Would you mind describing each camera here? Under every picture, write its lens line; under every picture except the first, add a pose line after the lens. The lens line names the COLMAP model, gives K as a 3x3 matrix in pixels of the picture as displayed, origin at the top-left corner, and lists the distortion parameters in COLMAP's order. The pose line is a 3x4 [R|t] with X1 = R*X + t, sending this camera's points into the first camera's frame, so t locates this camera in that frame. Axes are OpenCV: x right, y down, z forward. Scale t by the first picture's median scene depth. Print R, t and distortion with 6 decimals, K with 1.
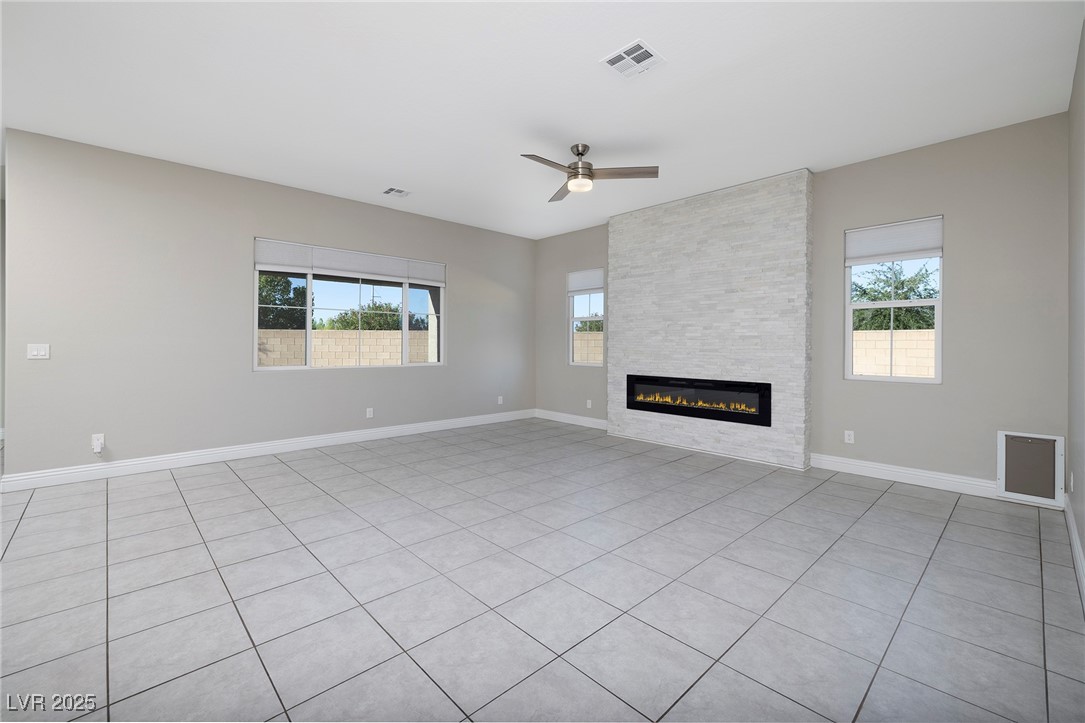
lens RADIAL K [[454.9, 0, 539.9], [0, 454.9, 343.2], [0, 0, 1]] dist [0.000186, -0.000040]
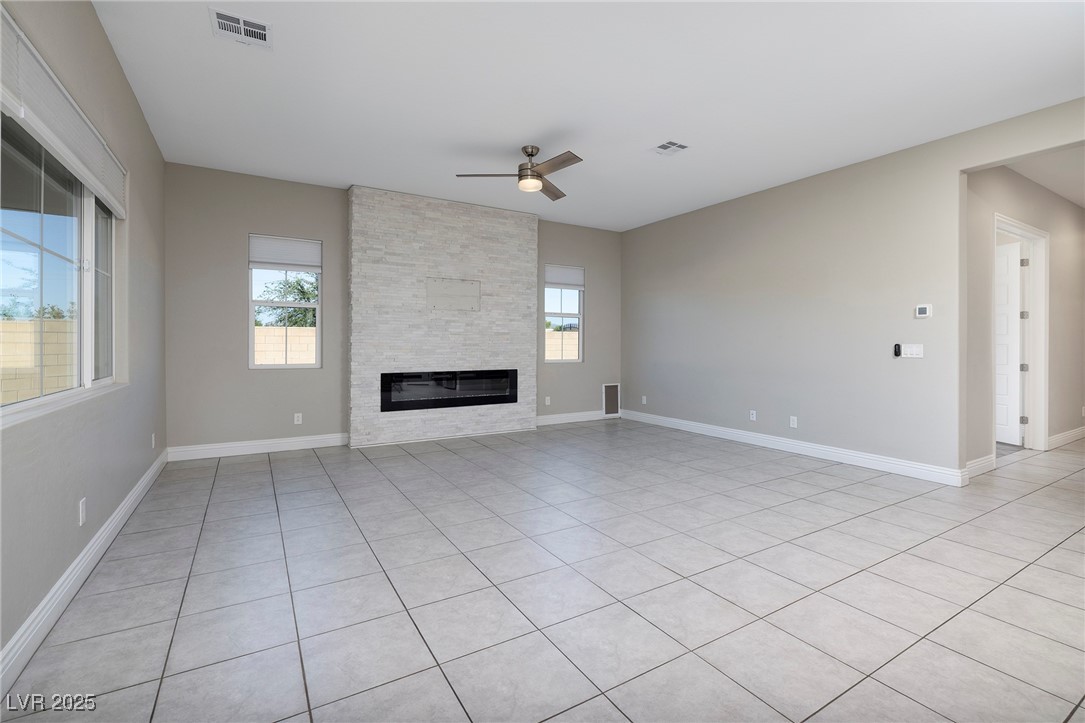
lens RADIAL K [[486.1, 0, 551.6], [0, 486.1, 340.1], [0, 0, 1]] dist [-0.001088, 0.000163]
pose [[0.203444, 0.001069, 0.979086, -0.823711], [-0.004461, 0.999990, -0.000164, 0.003990], [-0.979077, -0.004335, 0.203446, 0.604408]]
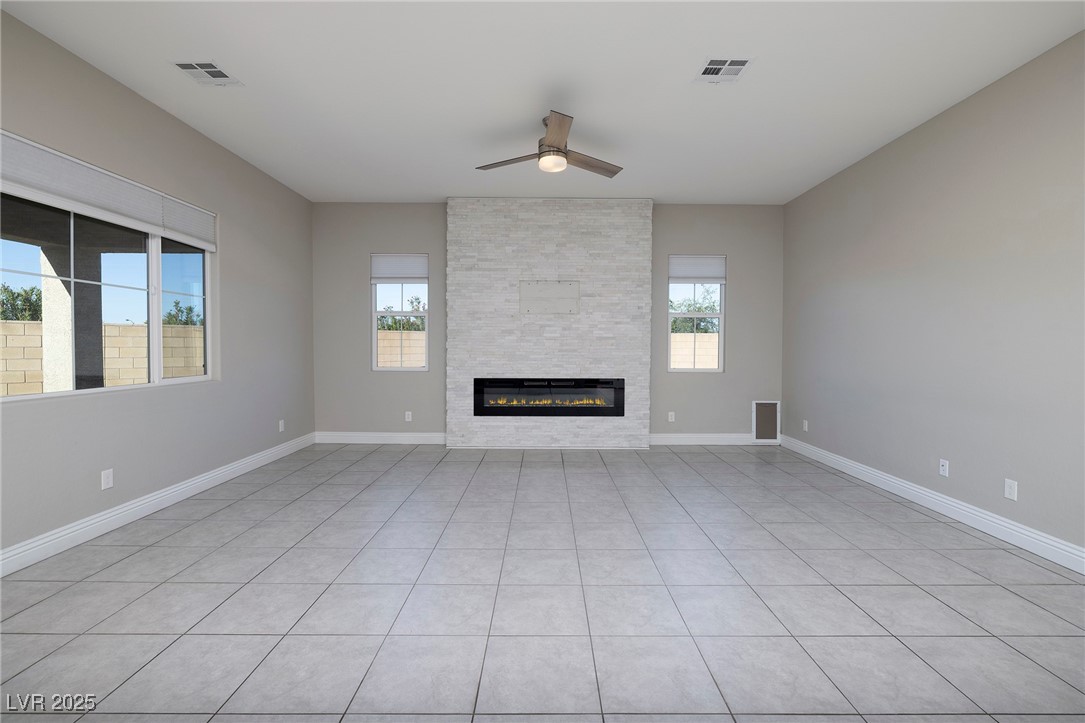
lens RADIAL K [[477.2, 0, 547.2], [0, 477.2, 352.1], [0, 0, 1]] dist [-0.001795, -0.000003]
pose [[0.681483, -0.013100, 0.731716, -0.497455], [-0.002616, 0.999790, 0.020336, -0.002811], [-0.731829, -0.015772, 0.681306, 0.313088]]
